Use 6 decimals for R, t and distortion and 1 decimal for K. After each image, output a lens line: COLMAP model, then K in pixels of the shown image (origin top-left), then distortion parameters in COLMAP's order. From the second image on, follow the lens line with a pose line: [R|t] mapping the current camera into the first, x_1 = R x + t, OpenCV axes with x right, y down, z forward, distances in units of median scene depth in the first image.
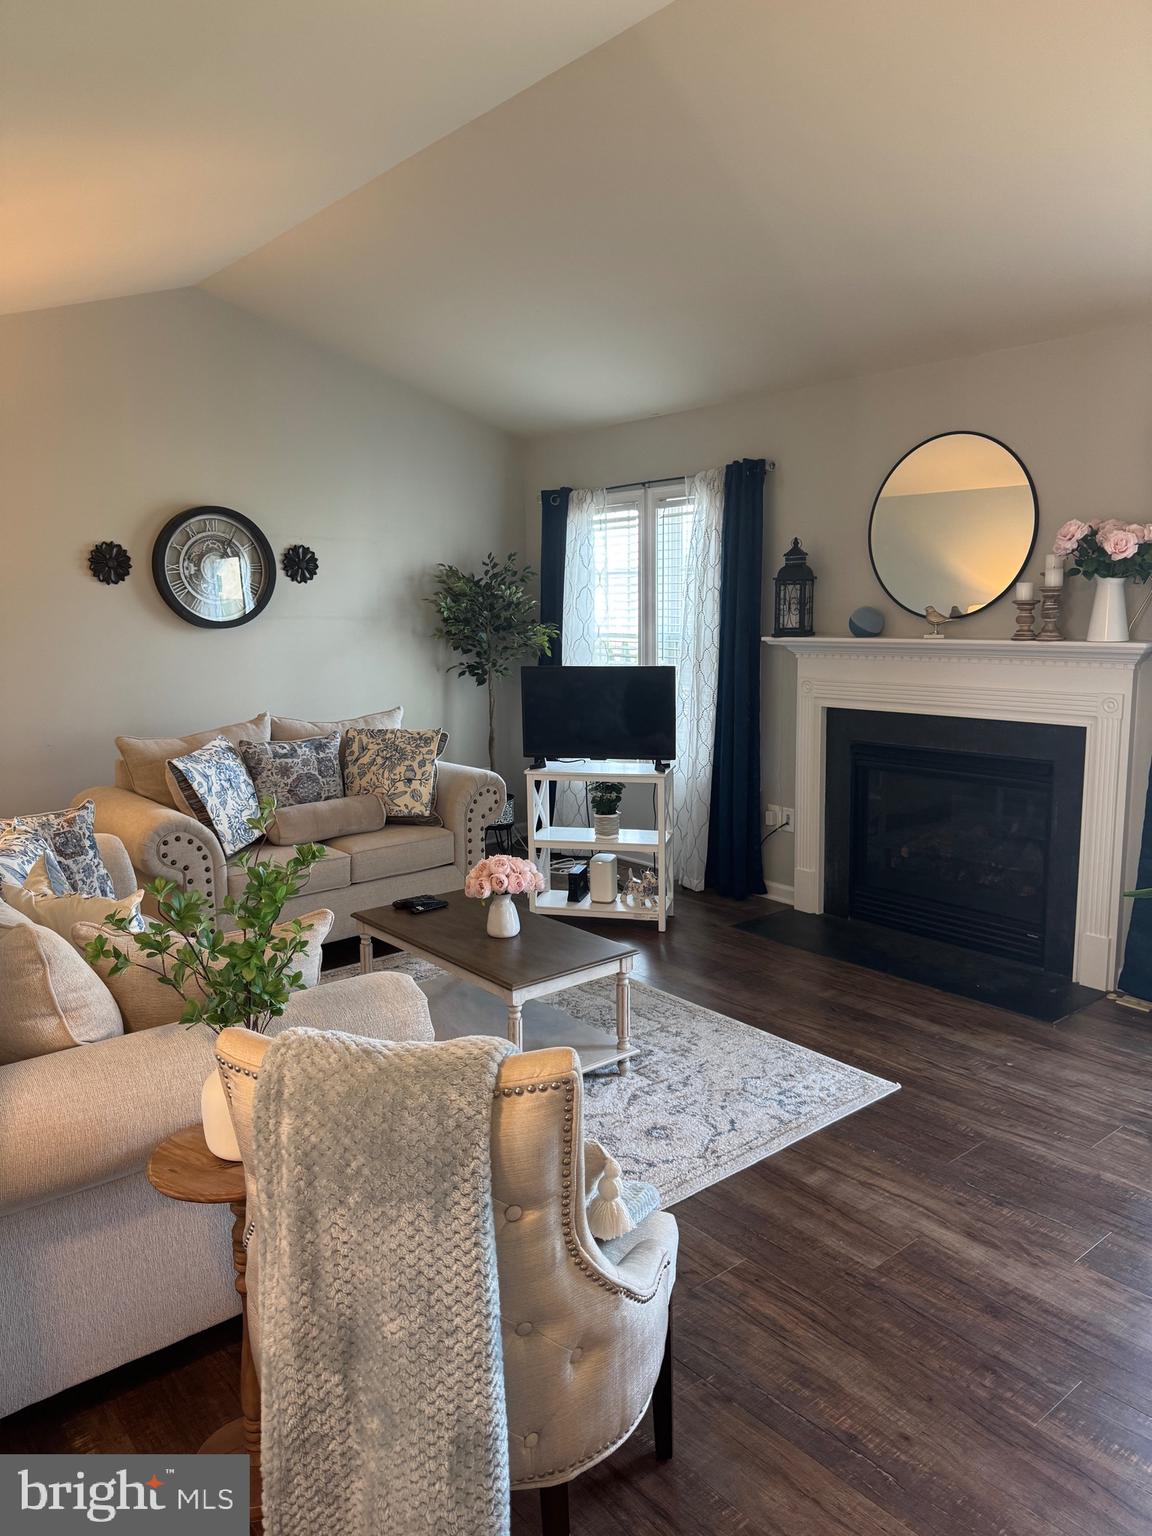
lens RADIAL K [[1078.7, 0, 574.5], [0, 1078.7, 774.1], [0, 0, 1]] dist [0.009433, -0.002699]
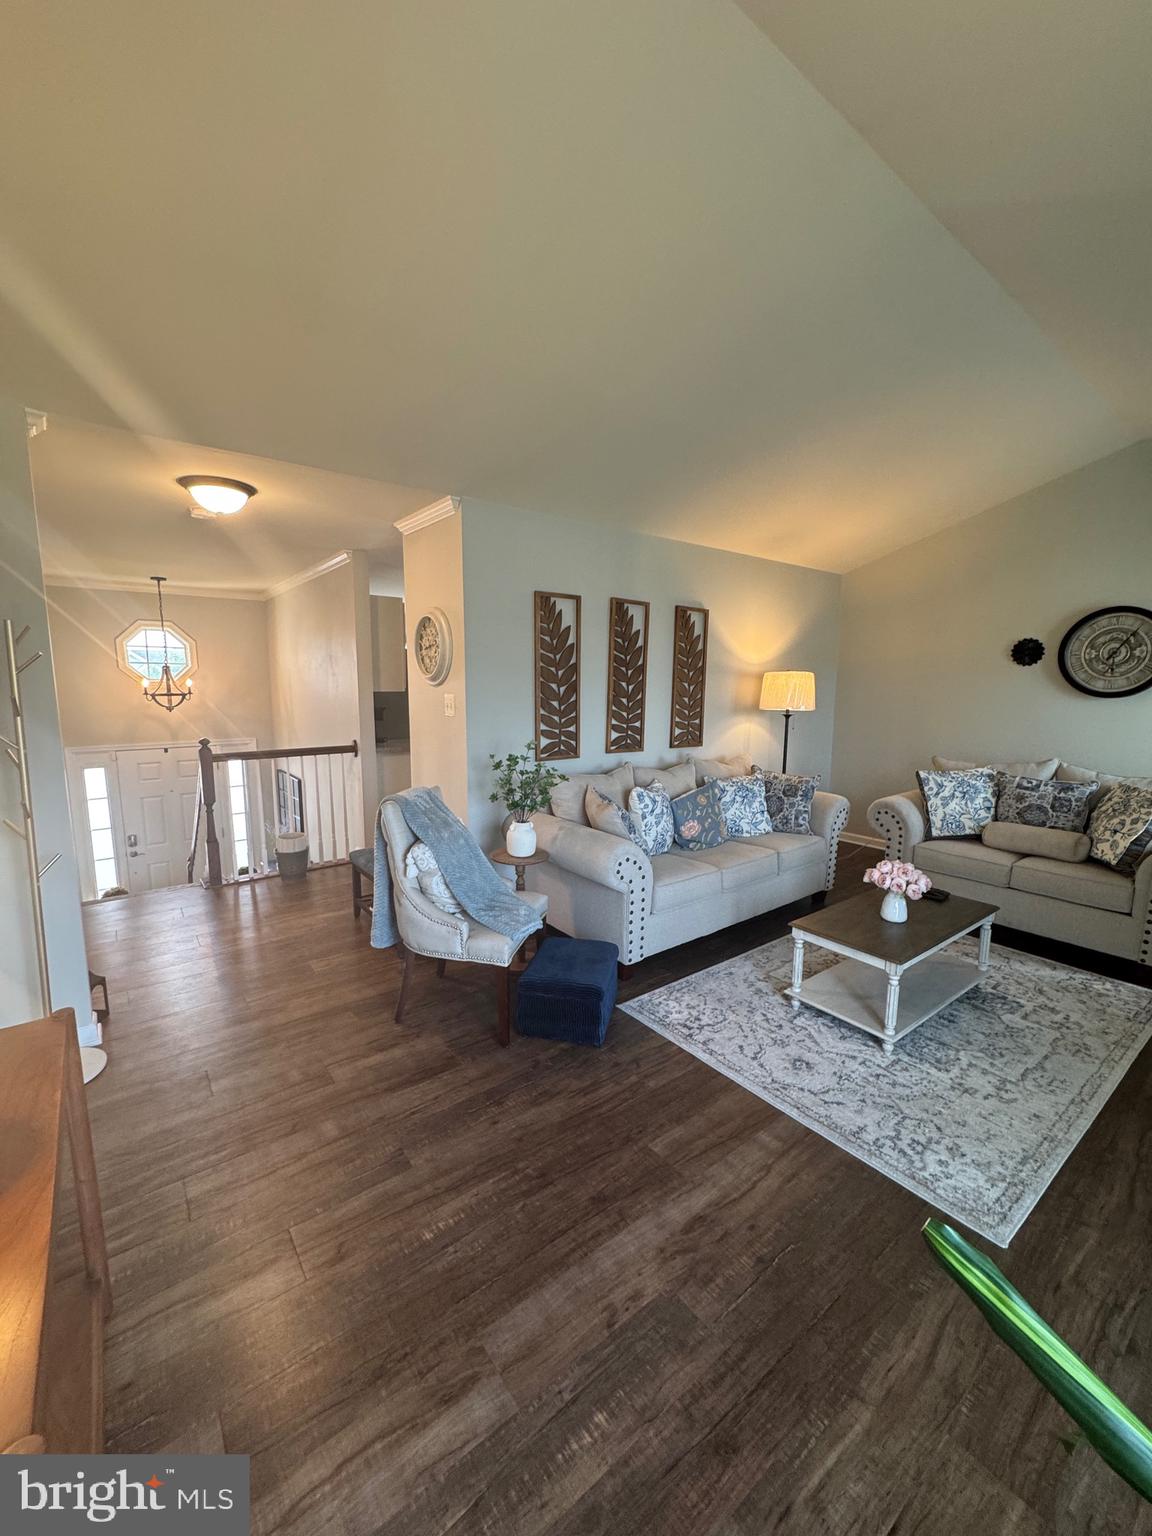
lens RADIAL K [[609.9, 0, 572.5], [0, 609.9, 763.2], [0, 0, 1]] dist [-0.003075, -0.000012]
pose [[-0.027823, 0.147383, -0.988688, 0.512921], [-0.169385, 0.974072, 0.149971, -0.066886], [0.985157, 0.171642, -0.002137, 0.425835]]
